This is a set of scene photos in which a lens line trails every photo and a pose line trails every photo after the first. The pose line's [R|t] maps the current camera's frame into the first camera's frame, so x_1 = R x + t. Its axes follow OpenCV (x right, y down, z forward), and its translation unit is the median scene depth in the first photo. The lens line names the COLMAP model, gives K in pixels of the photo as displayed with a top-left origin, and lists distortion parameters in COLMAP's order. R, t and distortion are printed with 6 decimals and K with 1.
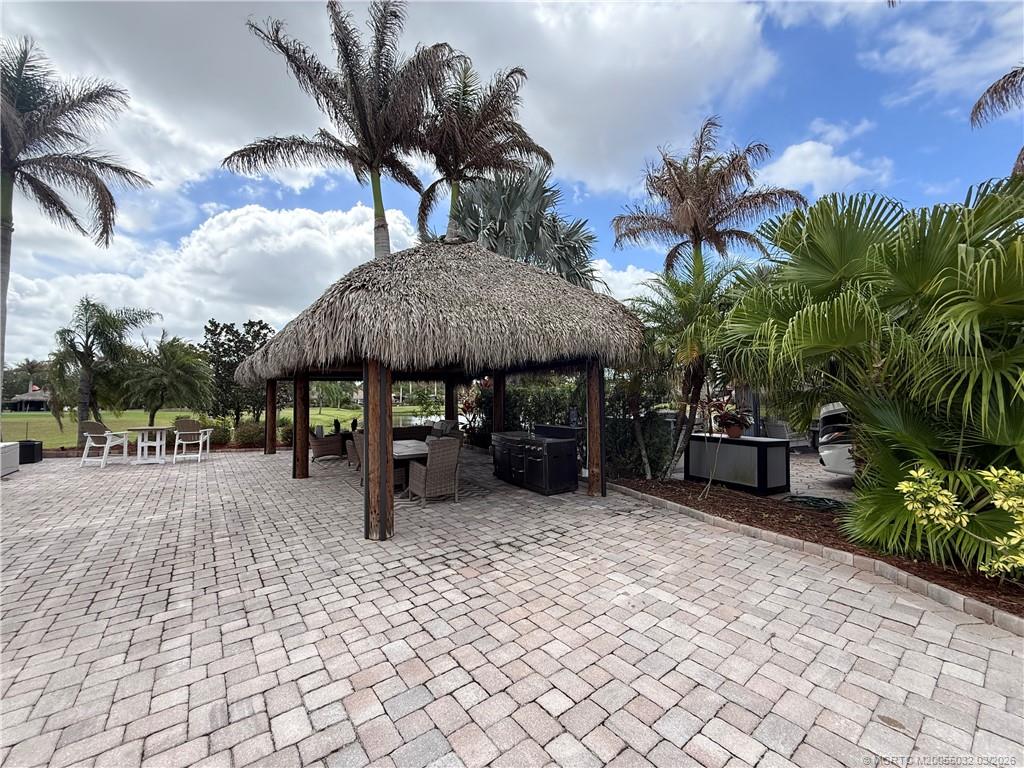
lens RADIAL K [[407.3, 0, 512.6], [0, 407.3, 384.3], [0, 0, 1]] dist [-0.002144, 0.000703]
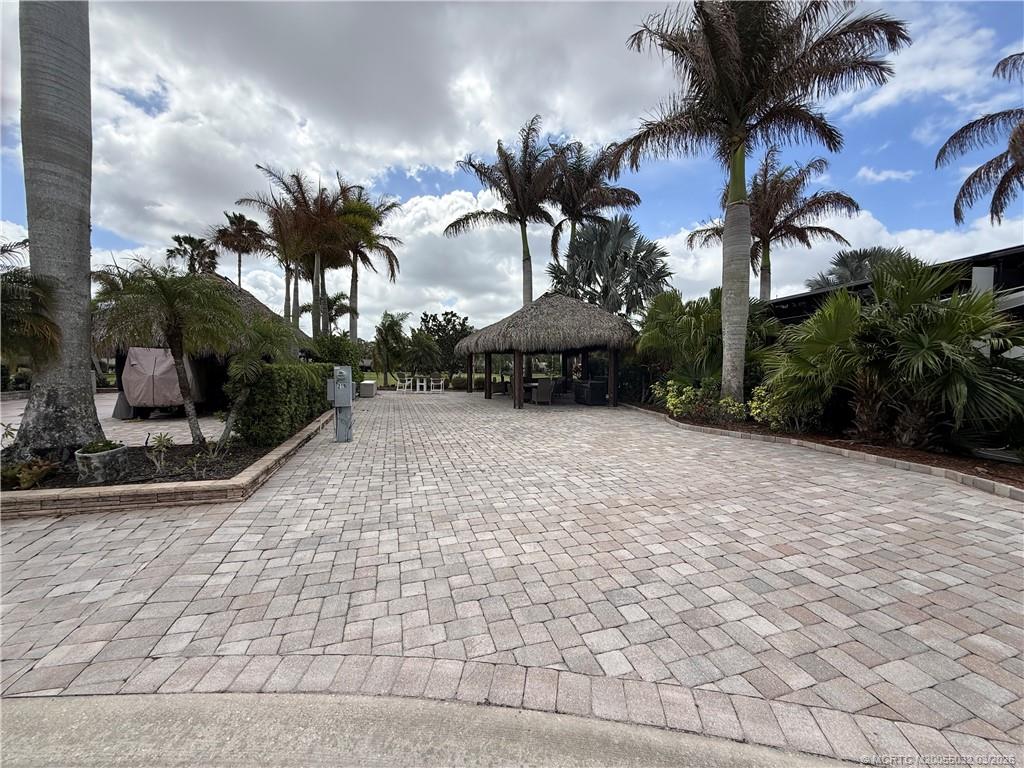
lens RADIAL K [[407.3, 0, 514.0], [0, 407.3, 382.3], [0, 0, 1]] dist [-0.002144, 0.000703]
pose [[0.933056, 0.024859, -0.358871, 0.514942], [0.000171, 0.997579, 0.069547, -0.016963], [0.359731, -0.064953, 0.930793, -1.288600]]
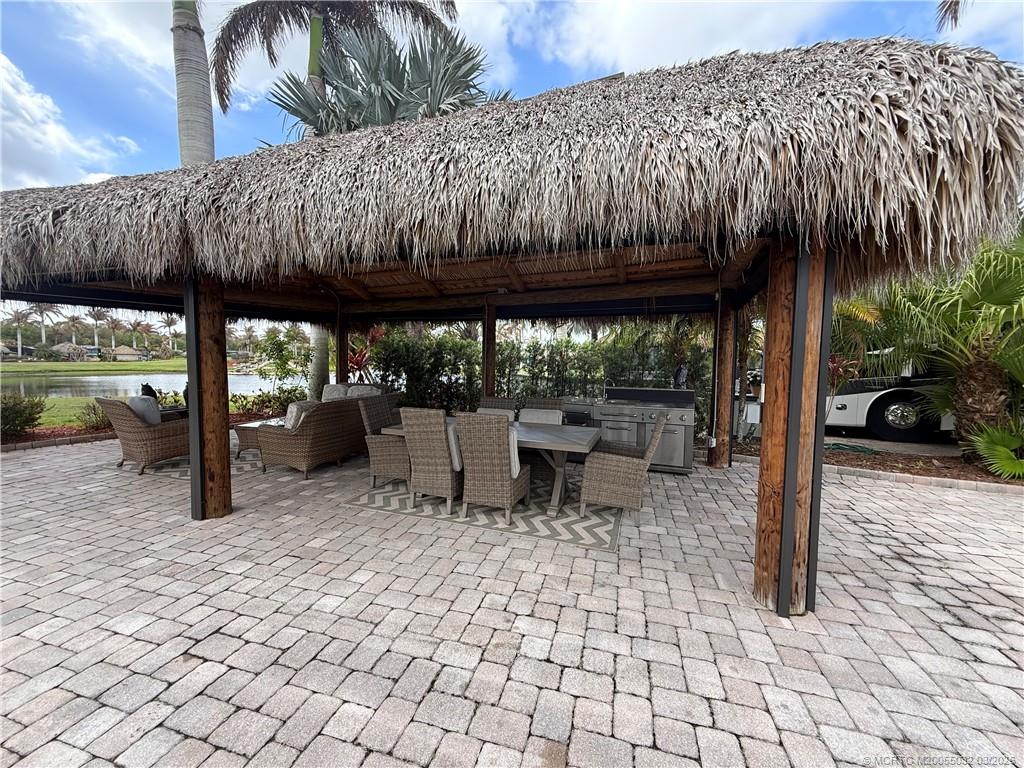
lens RADIAL K [[407.3, 0, 510.9], [0, 407.3, 382.5], [0, 0, 1]] dist [-0.002144, 0.000703]
pose [[0.809419, -0.018979, 0.586924, -0.666941], [-0.037559, 0.995758, 0.083995, 0.038809], [-0.586029, -0.090031, 0.805273, 0.582070]]
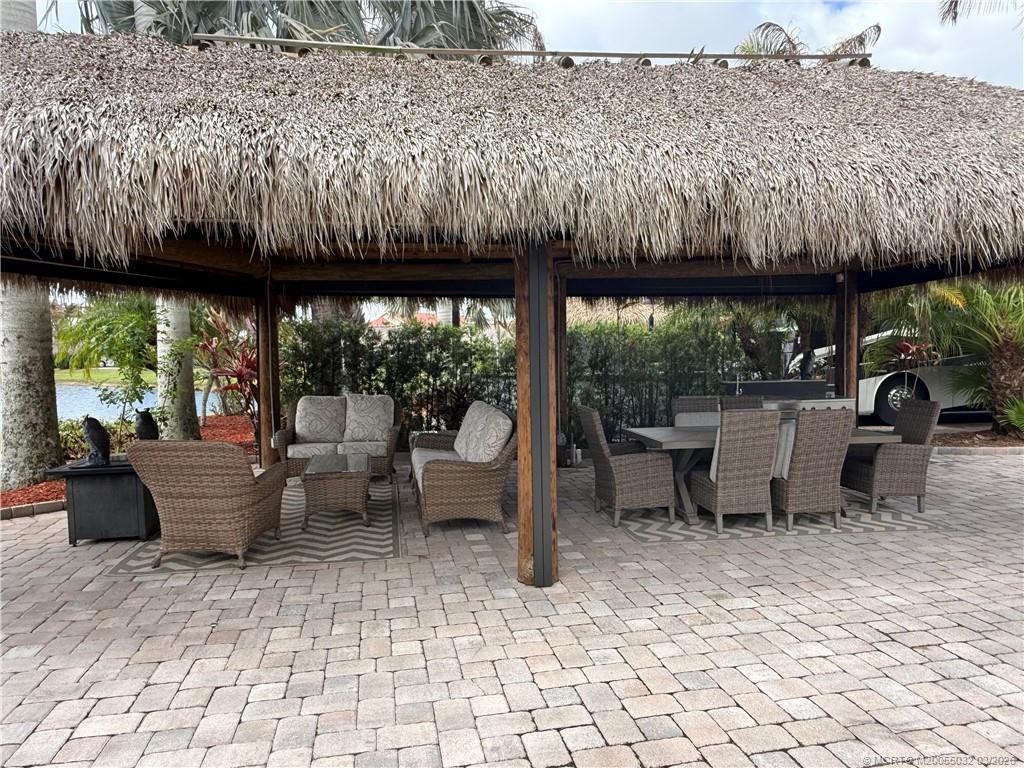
lens RADIAL K [[667.7, 0, 511.9], [0, 667.7, 386.6], [0, 0, 1]] dist [0.001577, 0.000117]
pose [[0.450895, -0.050776, 0.891132, -1.283017], [-0.020933, 0.997504, 0.067429, 0.051582], [-0.892332, -0.049058, 0.448707, 1.016717]]
